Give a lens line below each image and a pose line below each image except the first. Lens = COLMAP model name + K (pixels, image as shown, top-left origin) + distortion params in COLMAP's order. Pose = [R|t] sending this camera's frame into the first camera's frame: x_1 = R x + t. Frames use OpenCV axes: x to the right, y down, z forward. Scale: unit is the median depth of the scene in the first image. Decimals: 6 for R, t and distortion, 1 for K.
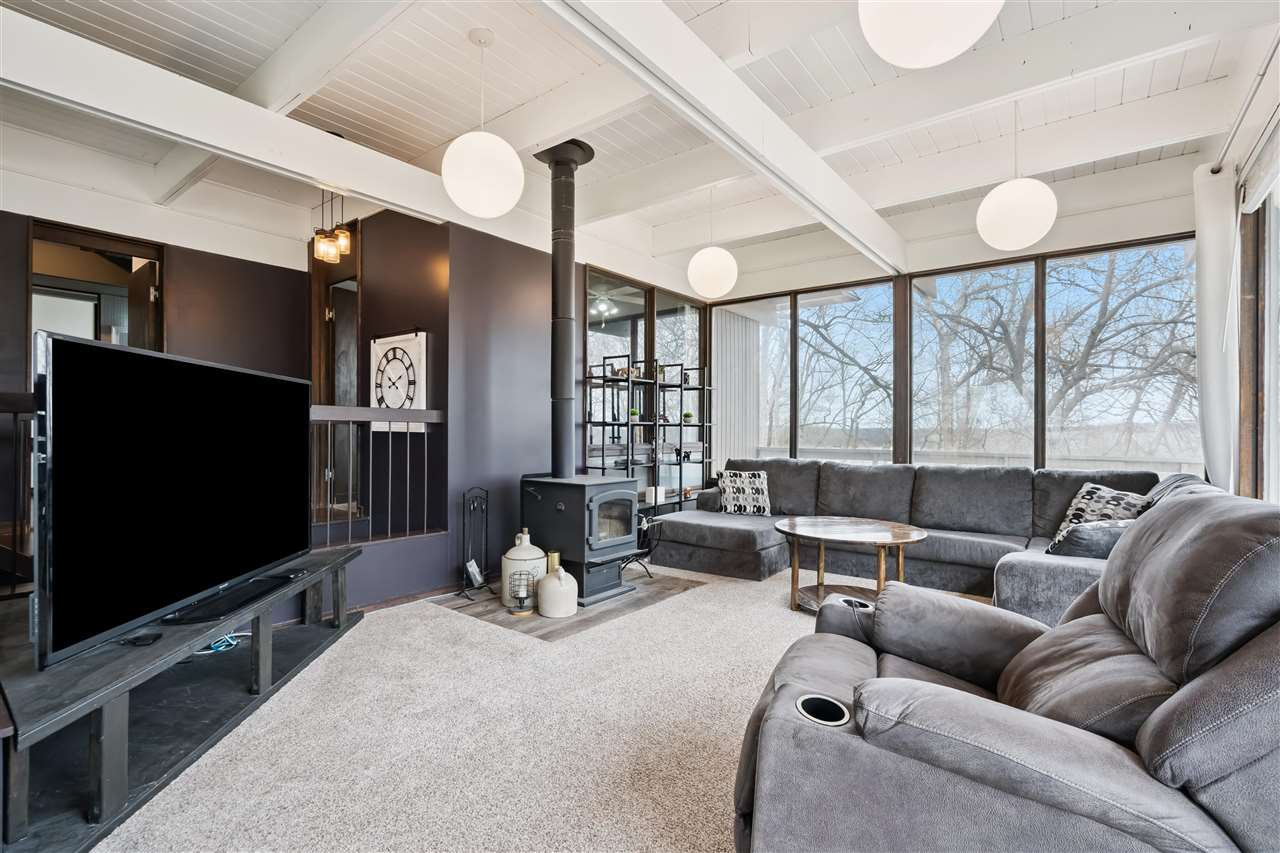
lens RADIAL K [[588.0, 0, 643.9], [0, 588.0, 431.0], [0, 0, 1]] dist [-0.006083, 0.002967]
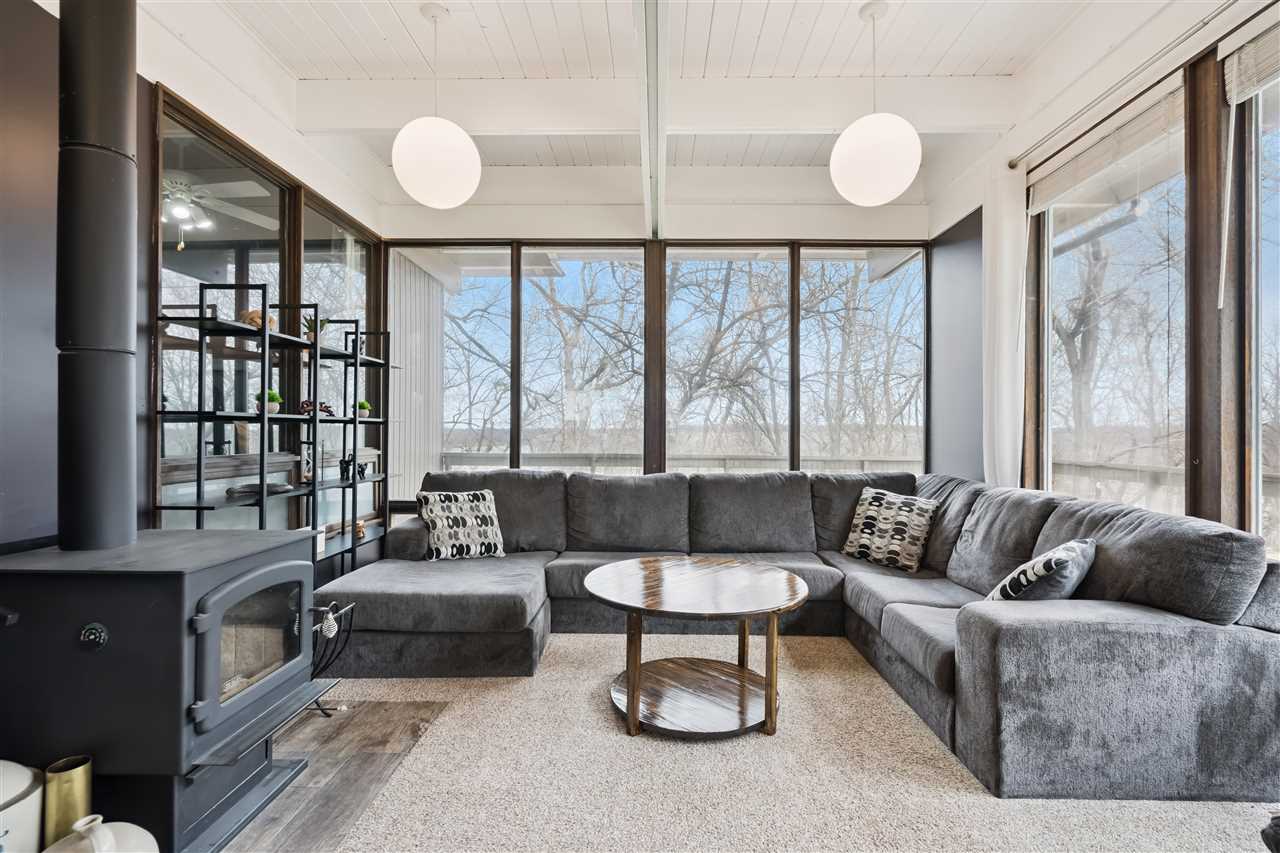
lens RADIAL K [[588.0, 0, 647.1], [0, 588.0, 431.1], [0, 0, 1]] dist [-0.006083, 0.002967]
pose [[0.802613, 0.000751, 0.596499, -0.063714], [-0.001014, 0.999999, 0.000105, -0.000420], [-0.596499, -0.000688, 0.802614, 0.383587]]
